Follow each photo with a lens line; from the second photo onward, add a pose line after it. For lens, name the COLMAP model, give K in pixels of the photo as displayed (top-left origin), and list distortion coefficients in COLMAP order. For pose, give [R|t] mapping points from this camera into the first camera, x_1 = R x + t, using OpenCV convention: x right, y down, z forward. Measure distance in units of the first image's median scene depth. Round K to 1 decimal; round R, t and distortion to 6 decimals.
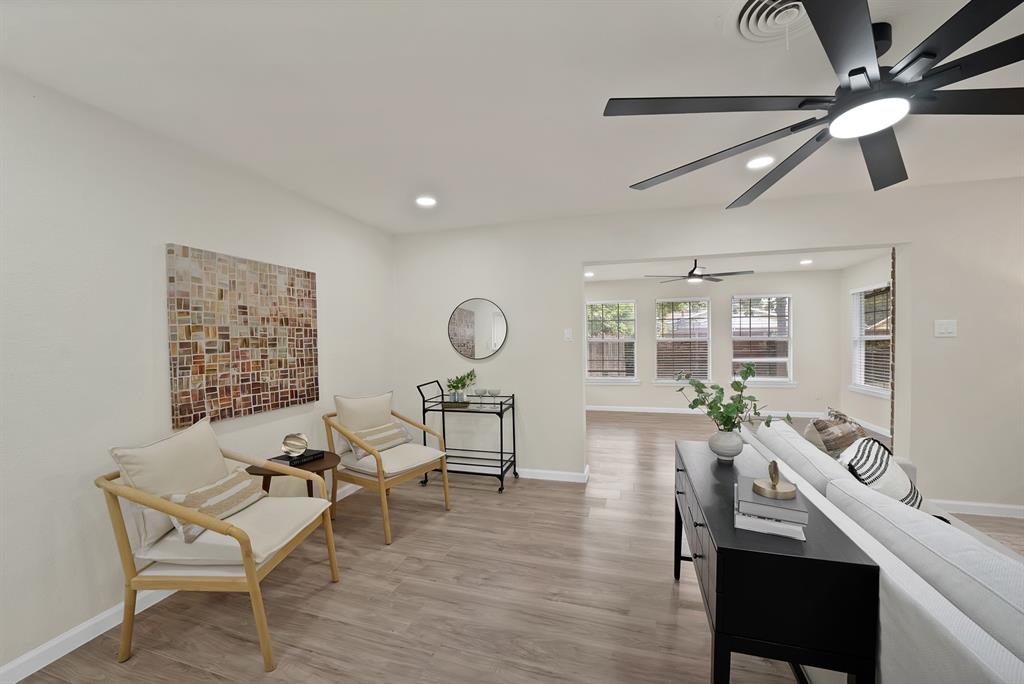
lens RADIAL K [[378.2, 0, 502.6], [0, 378.2, 343.1], [0, 0, 1]] dist [-0.011252, 0.000149]
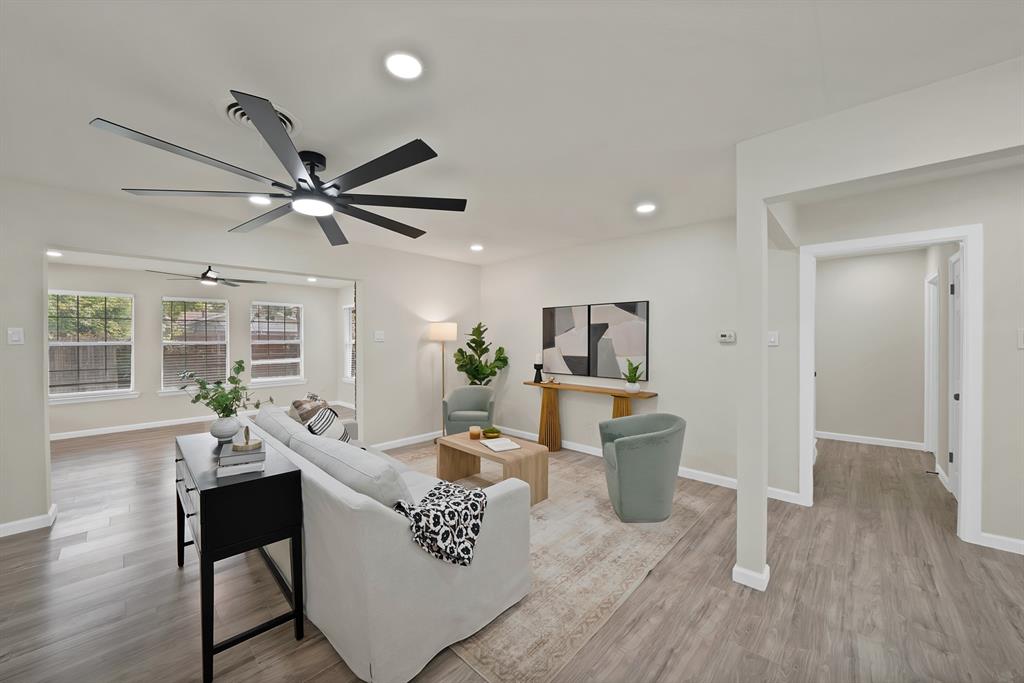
lens RADIAL K [[378.9, 0, 506.9], [0, 378.9, 341.2], [0, 0, 1]] dist [-0.022565, 0.000399]
pose [[0.427901, 0.014390, 0.903711, -0.097447], [-0.000577, 0.999877, -0.015649, -0.005105], [-0.903825, 0.006175, 0.427857, -0.263104]]
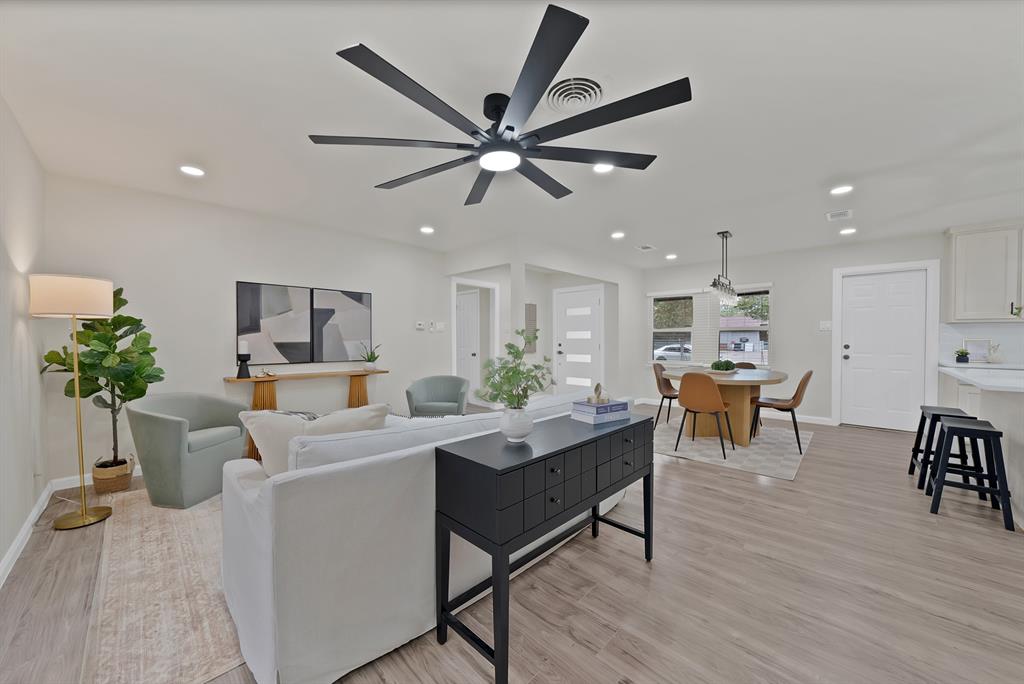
lens RADIAL K [[362.5, 0, 517.6], [0, 362.5, 343.2], [0, 0, 1]] dist [-0.026323, 0.003213]
pose [[-0.904242, 0.013409, 0.426809, 0.135844], [0.020823, 0.999702, 0.012709, 0.040657], [-0.426512, 0.020380, -0.904252, 1.134275]]
